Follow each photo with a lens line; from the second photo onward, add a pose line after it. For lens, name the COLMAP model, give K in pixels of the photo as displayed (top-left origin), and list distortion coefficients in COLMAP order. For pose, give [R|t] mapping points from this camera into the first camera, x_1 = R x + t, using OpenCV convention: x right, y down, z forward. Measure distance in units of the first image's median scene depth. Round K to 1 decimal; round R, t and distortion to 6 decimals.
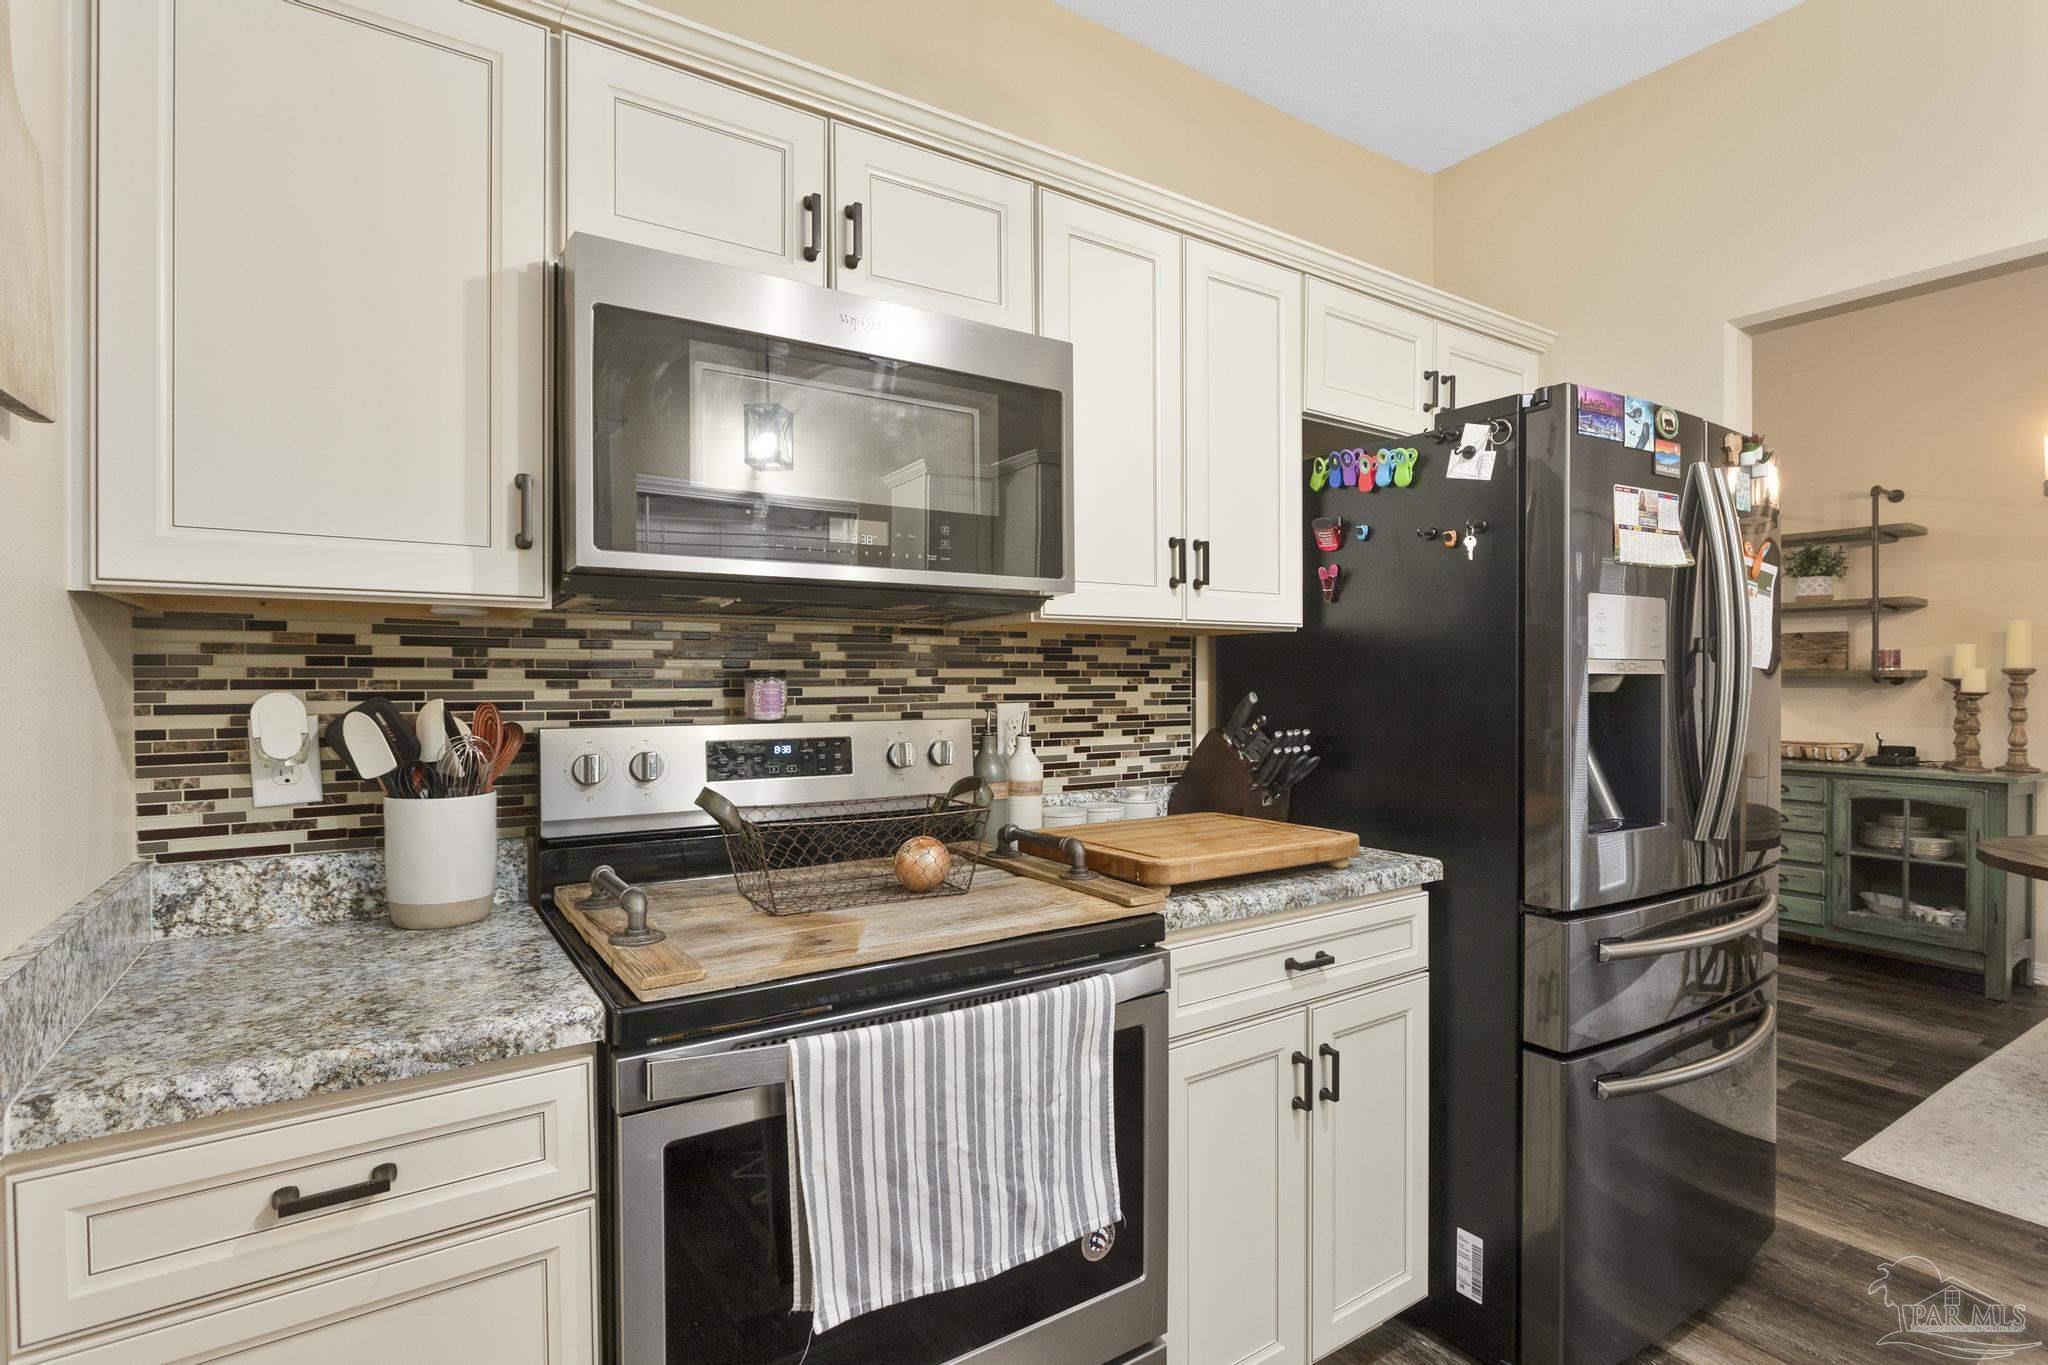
lens RADIAL K [[976.9, 0, 1024.0], [0, 976.9, 682.5], [0, 0, 1]] dist [-0.013723, 0.001457]
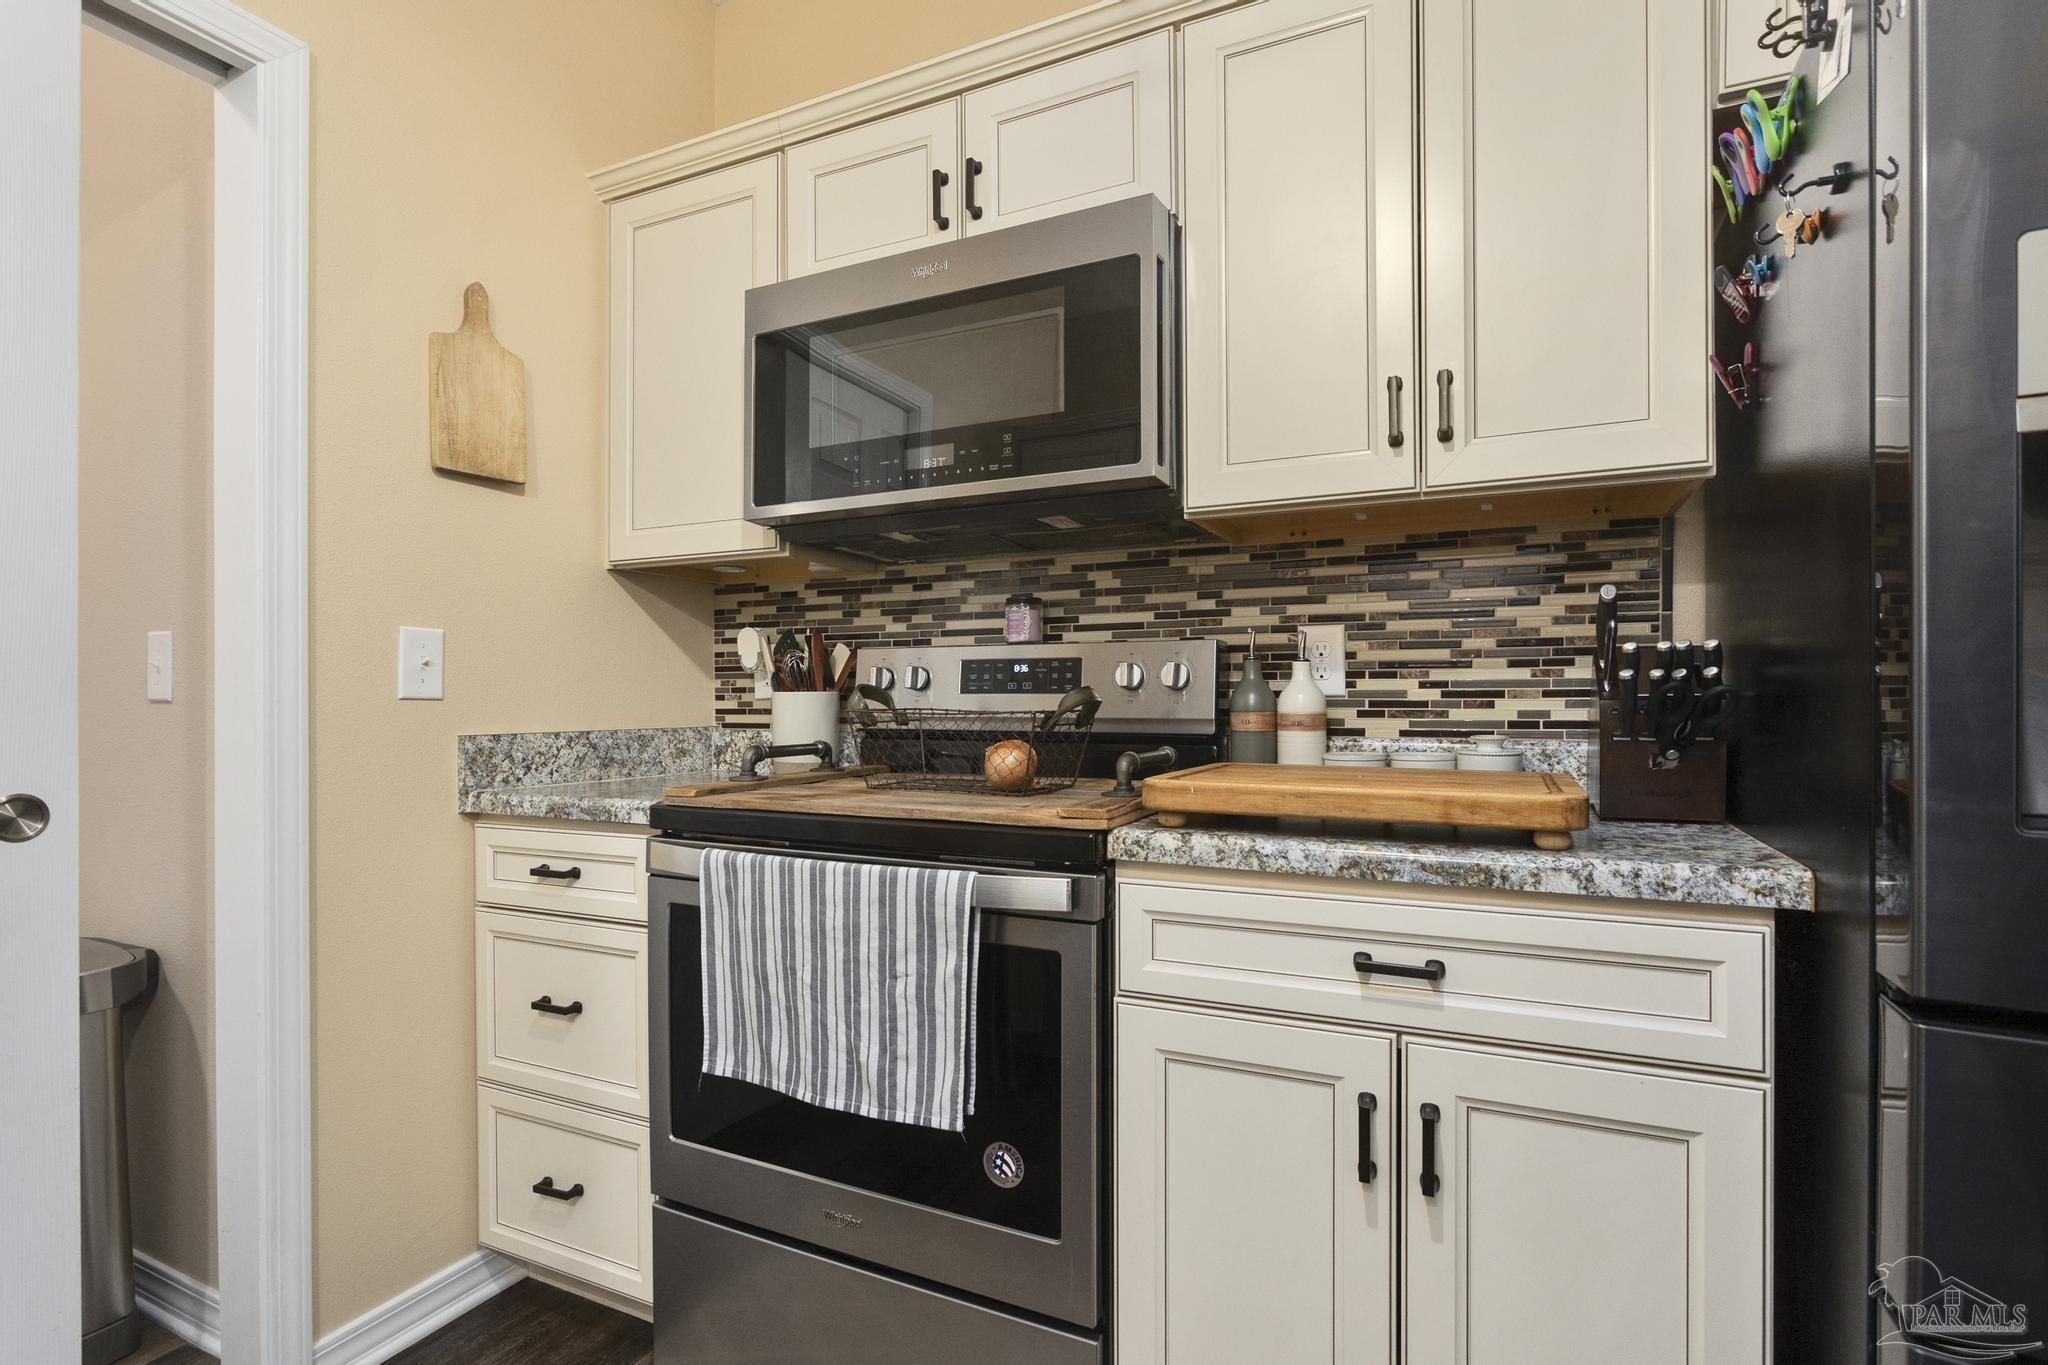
lens RADIAL K [[977.4, 0, 1025.6], [0, 977.4, 698.2], [0, 0, 1]] dist [-0.020877, 0.000193]
pose [[0.514471, 0.001140, -0.857507, 0.636433], [-0.000090, 0.999999, 0.001276, 0.091134], [0.857508, -0.000579, 0.514470, 0.390804]]
